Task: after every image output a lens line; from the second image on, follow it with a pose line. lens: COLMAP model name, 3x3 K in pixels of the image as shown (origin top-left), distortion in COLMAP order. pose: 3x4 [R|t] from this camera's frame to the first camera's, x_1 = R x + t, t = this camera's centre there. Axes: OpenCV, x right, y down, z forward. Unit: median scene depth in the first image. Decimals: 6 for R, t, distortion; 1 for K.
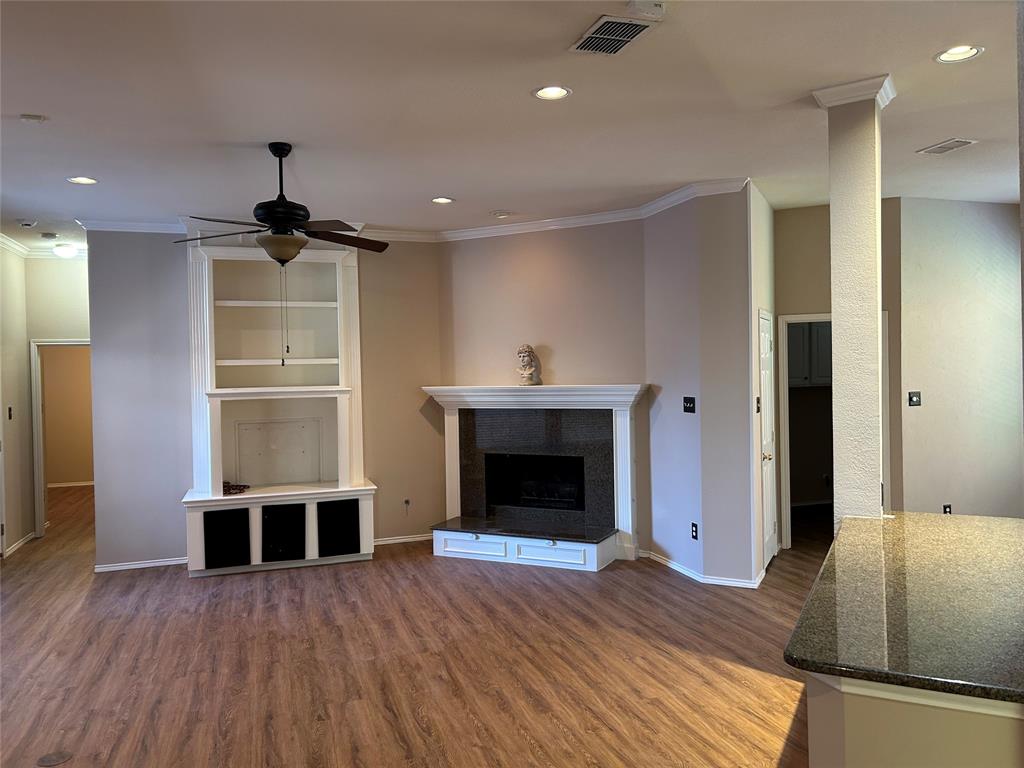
lens RADIAL K [[766.6, 0, 507.1], [0, 766.6, 380.0], [0, 0, 1]] dist [0.068264, -0.094636]
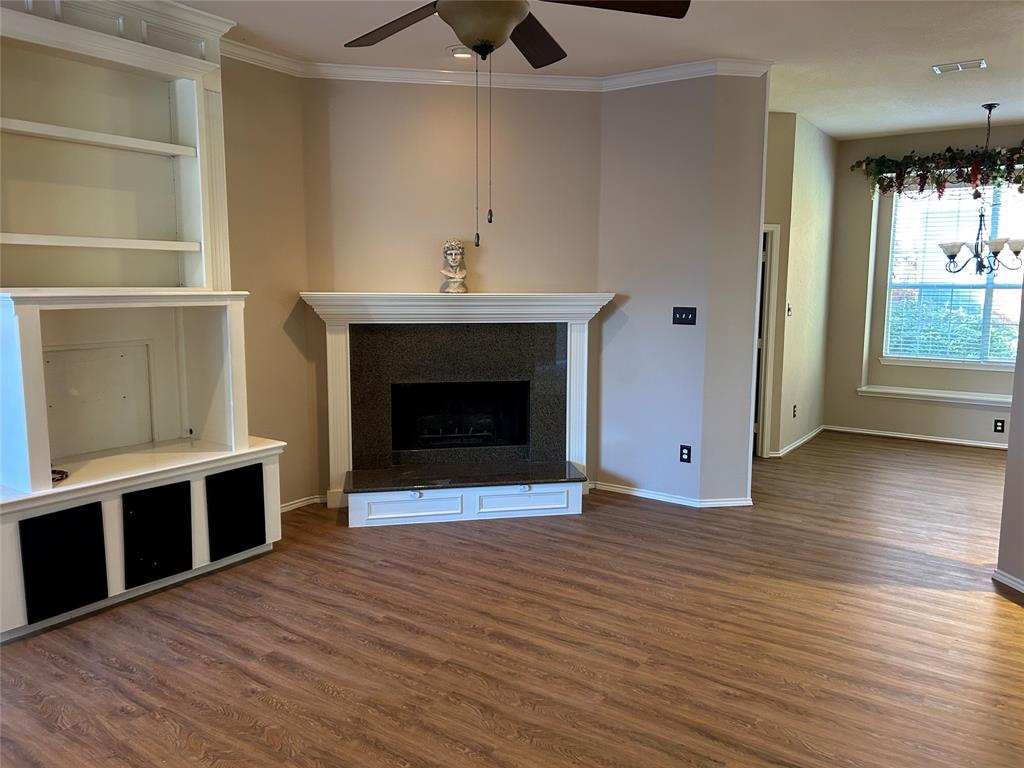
lens RADIAL K [[764.1, 0, 512.0], [0, 764.1, 384.0], [0, 0, 1]] dist [0.057202, -0.062202]
pose [[0.794834, -0.056409, 0.604199, -0.421722], [-0.012319, 0.993965, 0.109003, 0.014693], [-0.606701, -0.094082, 0.789343, 0.372260]]
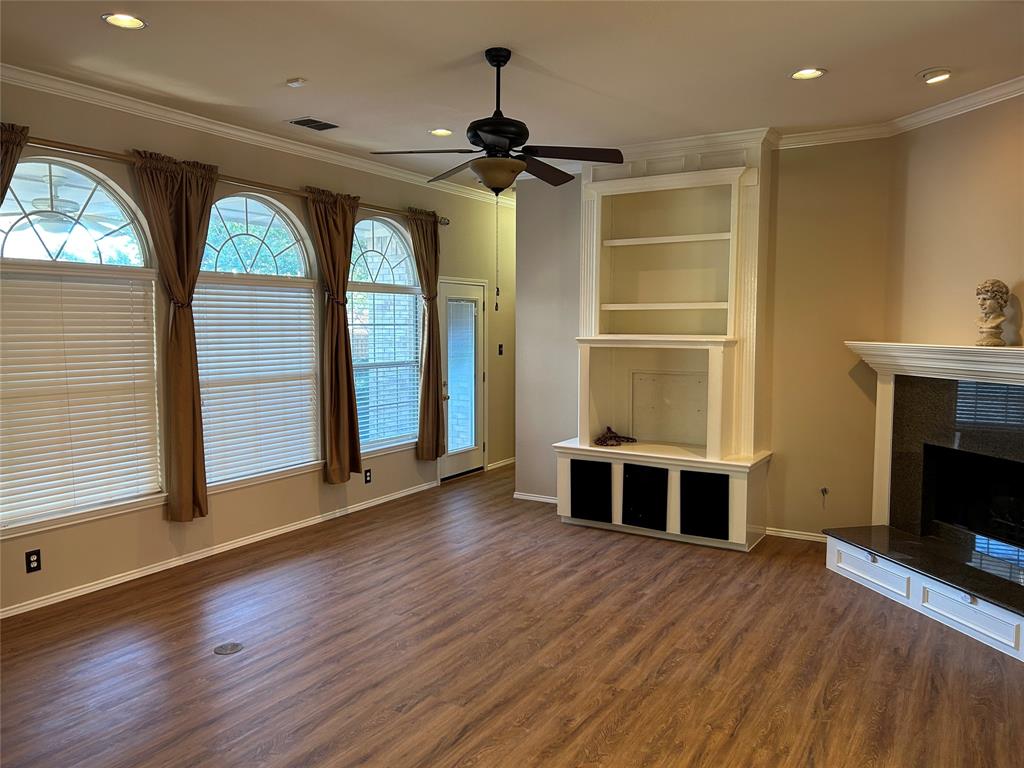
lens RADIAL K [[766.6, 0, 507.1], [0, 766.6, 380.0], [0, 0, 1]] dist [0.068264, -0.094636]
pose [[0.650000, 0.080731, -0.755634, 0.269393], [-0.026694, 0.996153, 0.083465, -0.008234], [0.759465, -0.034081, 0.649655, 0.298829]]
